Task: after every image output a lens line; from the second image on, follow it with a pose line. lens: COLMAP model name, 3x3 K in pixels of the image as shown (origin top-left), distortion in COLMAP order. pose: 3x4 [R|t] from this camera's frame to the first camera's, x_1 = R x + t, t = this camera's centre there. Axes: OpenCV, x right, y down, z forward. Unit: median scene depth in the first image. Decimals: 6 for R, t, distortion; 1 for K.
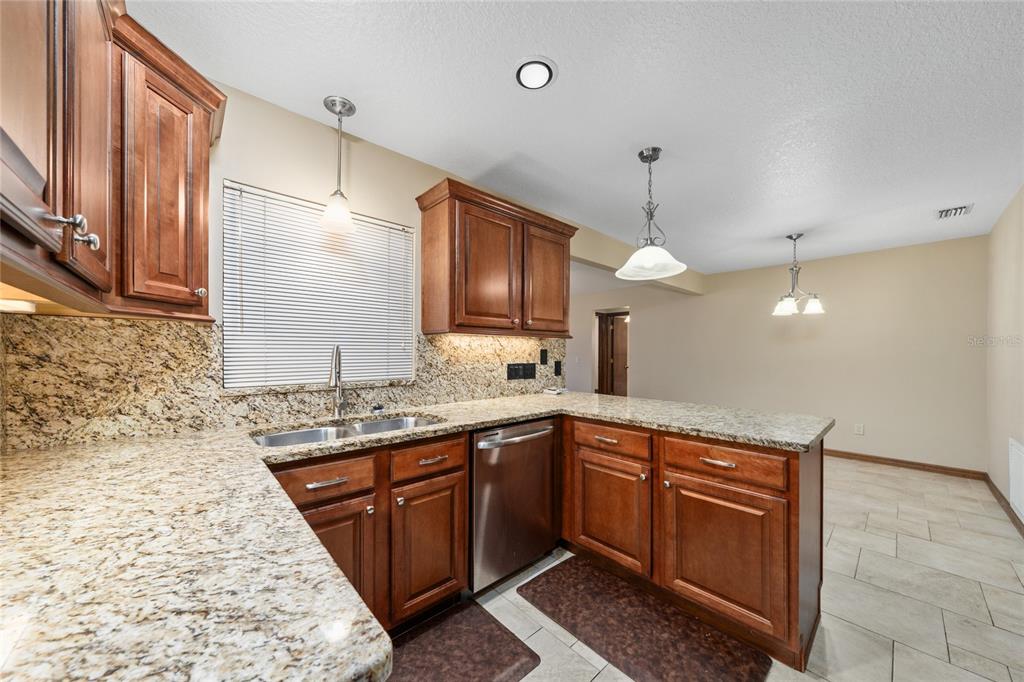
lens RADIAL K [[354.9, 0, 513.0], [0, 354.9, 356.4], [0, 0, 1]] dist [-0.000723, -0.000048]
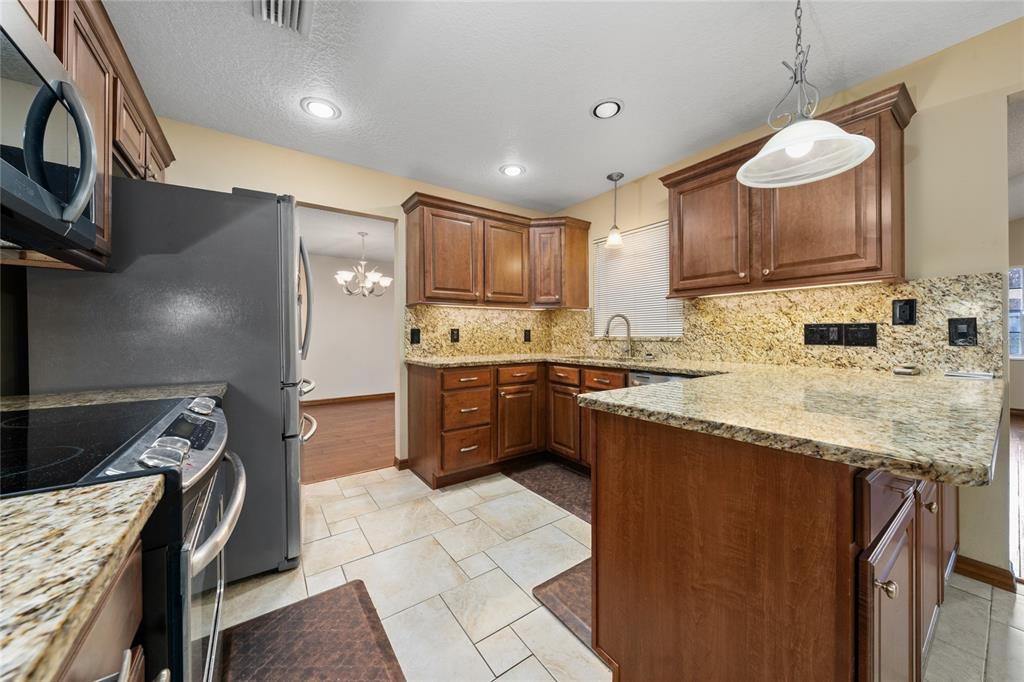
lens RADIAL K [[354.9, 0, 514.6], [0, 354.9, 333.3], [0, 0, 1]] dist [-0.000723, -0.000048]
pose [[-0.119213, -0.003199, -0.992864, 0.857803], [-0.003854, 0.999989, -0.002759, 0.046844], [0.992861, 0.003497, -0.119224, 0.470720]]
